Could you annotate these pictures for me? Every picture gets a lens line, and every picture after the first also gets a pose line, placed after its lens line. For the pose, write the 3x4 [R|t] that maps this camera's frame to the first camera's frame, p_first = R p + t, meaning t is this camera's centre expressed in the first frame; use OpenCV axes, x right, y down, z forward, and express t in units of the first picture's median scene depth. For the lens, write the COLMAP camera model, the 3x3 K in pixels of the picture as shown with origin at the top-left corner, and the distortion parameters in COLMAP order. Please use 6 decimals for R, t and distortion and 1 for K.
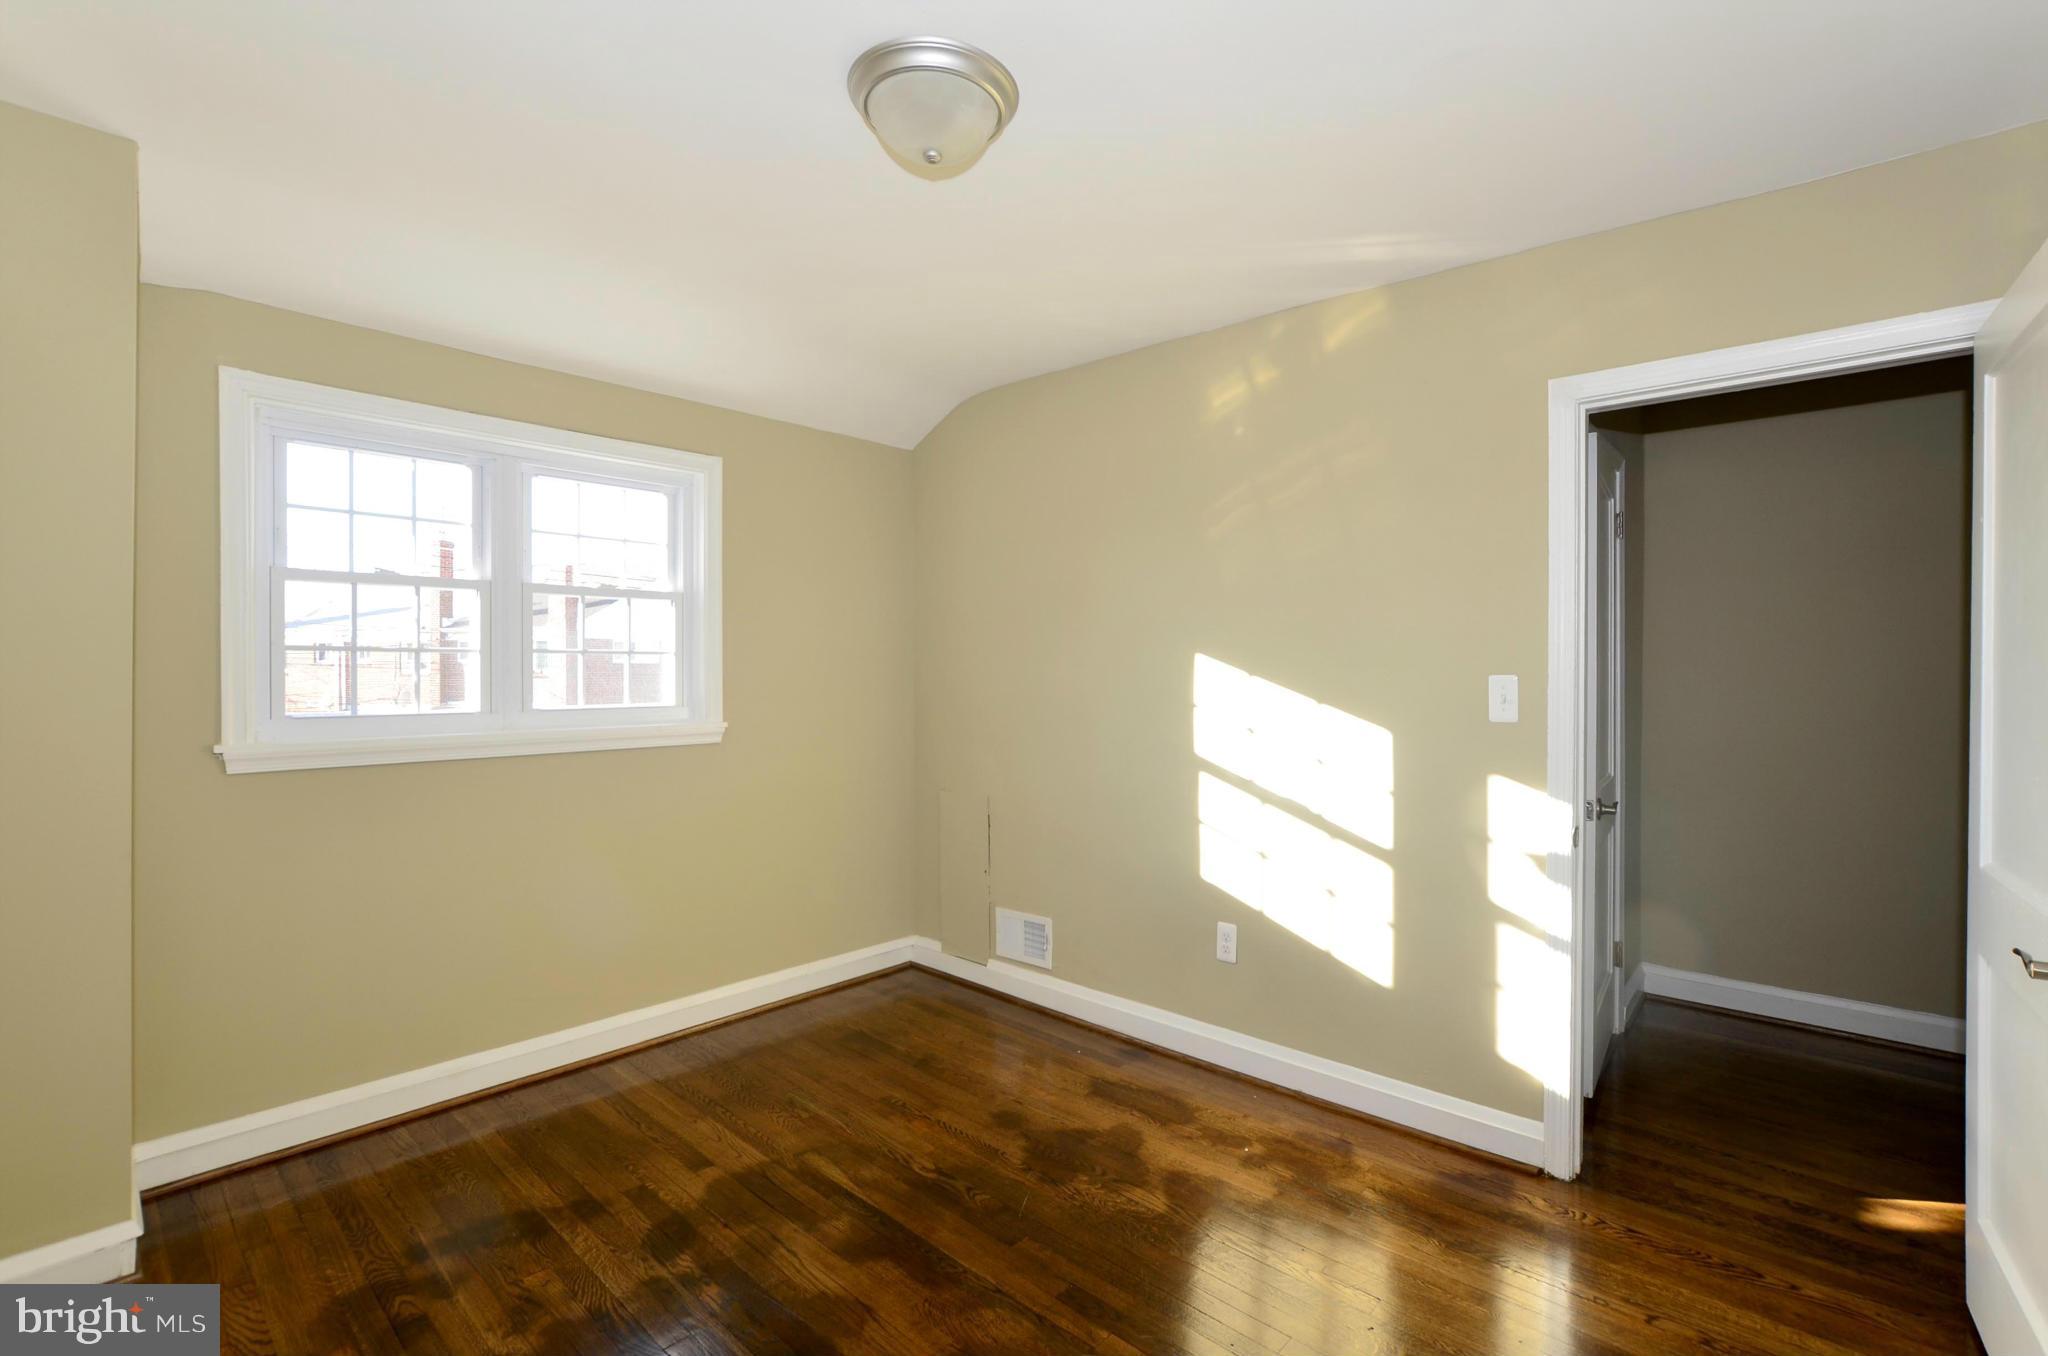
lens RADIAL K [[915.4, 0, 1024.0], [0, 915.4, 678.0], [0, 0, 1]] dist [-0.007774, 0.000892]
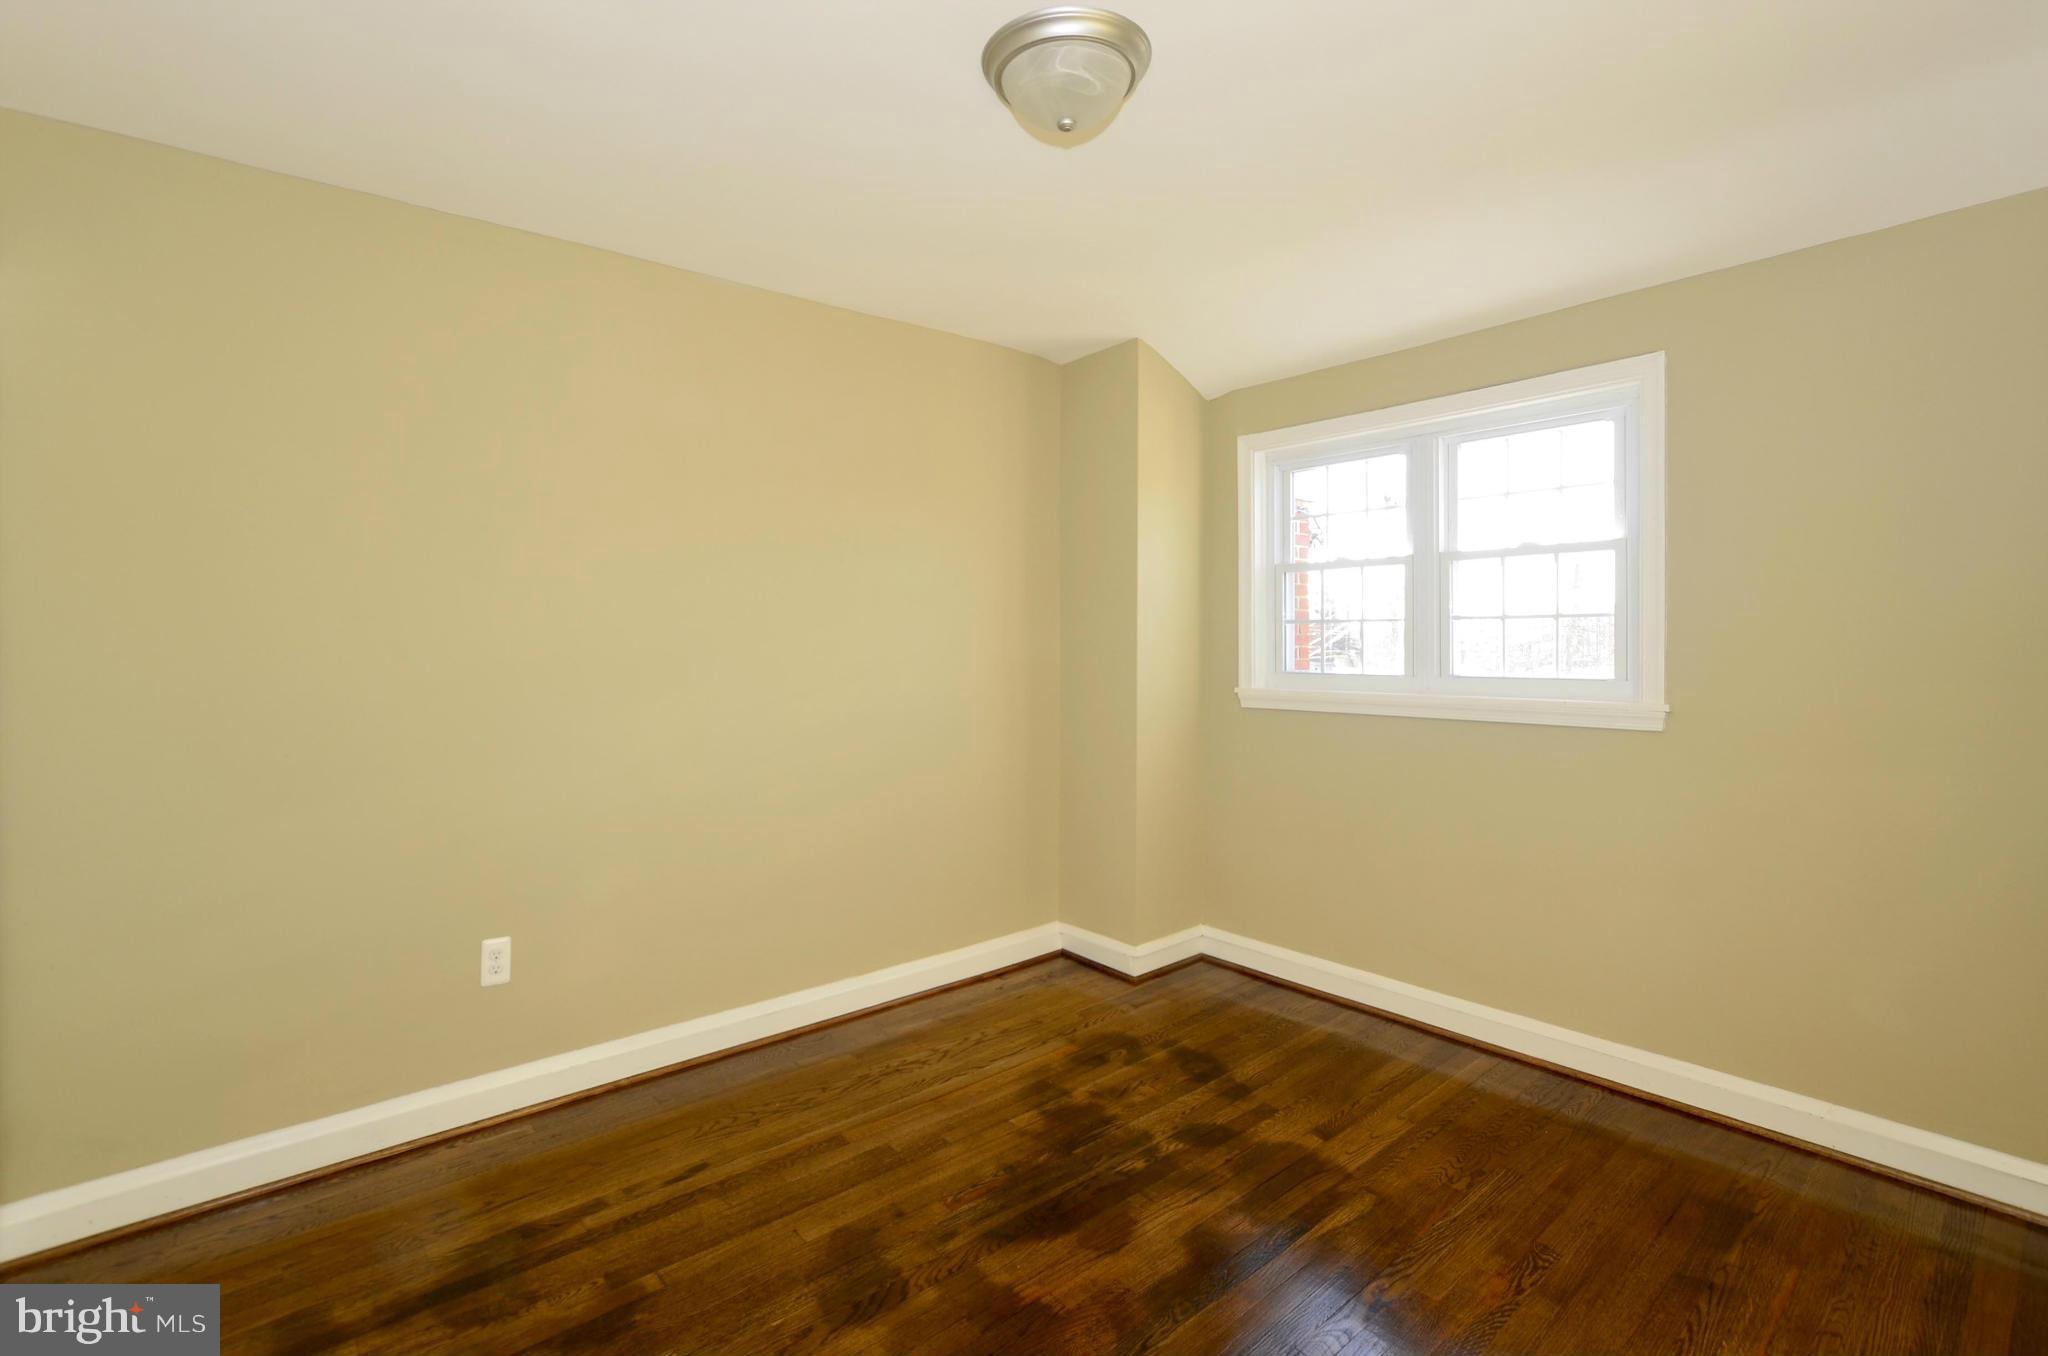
lens RADIAL K [[952.4, 0, 1014.8], [0, 952.4, 640.5], [0, 0, 1]] dist [-0.008509, 0.000623]
pose [[-0.132866, 0.001292, -0.991133, 0.665860], [0.000433, 0.999999, 0.001246, -0.006776], [0.991134, -0.000263, -0.132867, 0.744816]]
